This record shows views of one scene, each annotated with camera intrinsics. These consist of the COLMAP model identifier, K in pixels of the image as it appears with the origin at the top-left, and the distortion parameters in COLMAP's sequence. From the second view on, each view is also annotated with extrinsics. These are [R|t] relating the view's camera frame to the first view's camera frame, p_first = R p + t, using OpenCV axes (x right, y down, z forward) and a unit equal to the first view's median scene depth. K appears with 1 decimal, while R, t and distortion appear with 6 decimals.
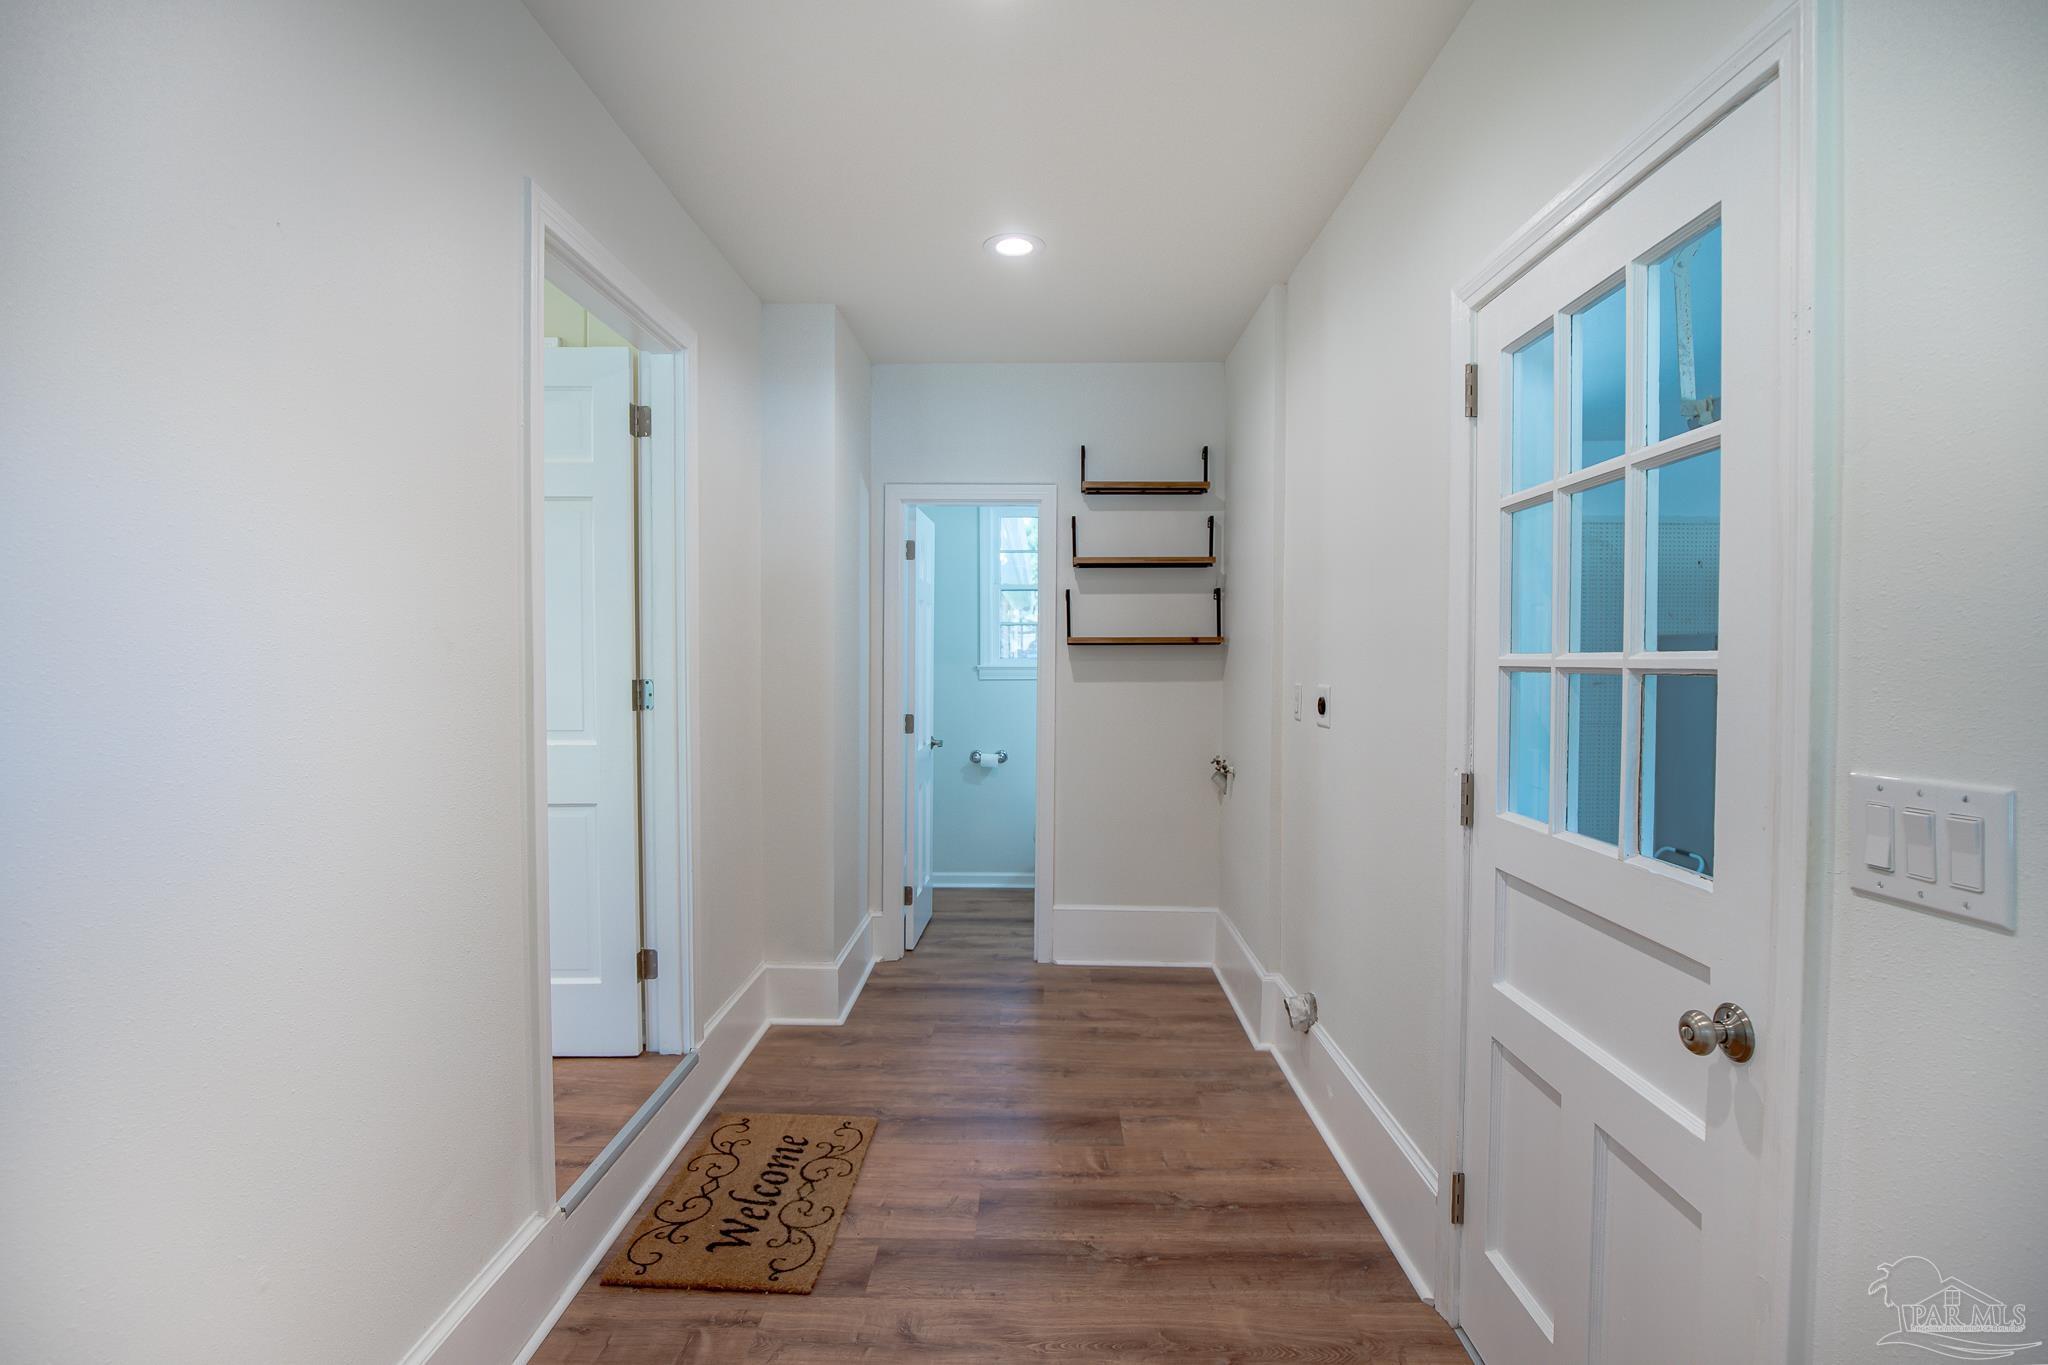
lens RADIAL K [[946.2, 0, 1045.3], [0, 946.2, 686.3], [0, 0, 1]] dist [-0.029215, 0.002506]
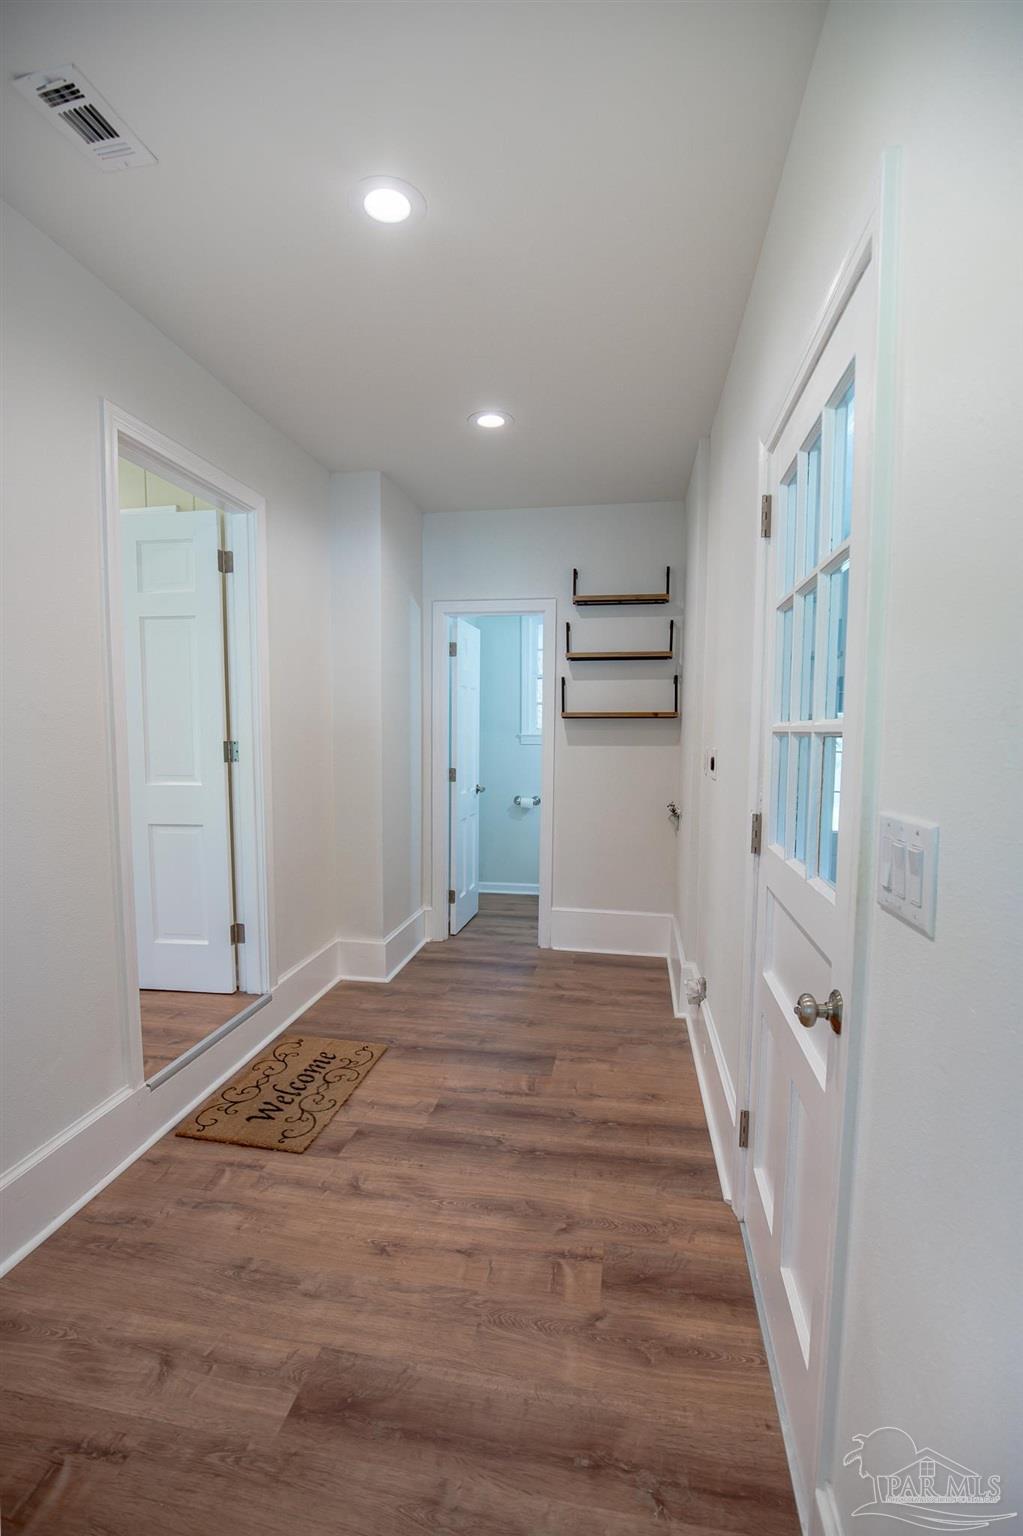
lens RADIAL K [[694.1, 0, 513.5], [0, 694.1, 791.6], [0, 0, 1]] dist [-0.024089, 0.000671]
pose [[0.988779, 0.015682, -0.148563, 0.151196], [-0.006846, 0.998187, 0.059802, 0.003517], [0.149231, -0.058114, 0.987093, -0.001042]]
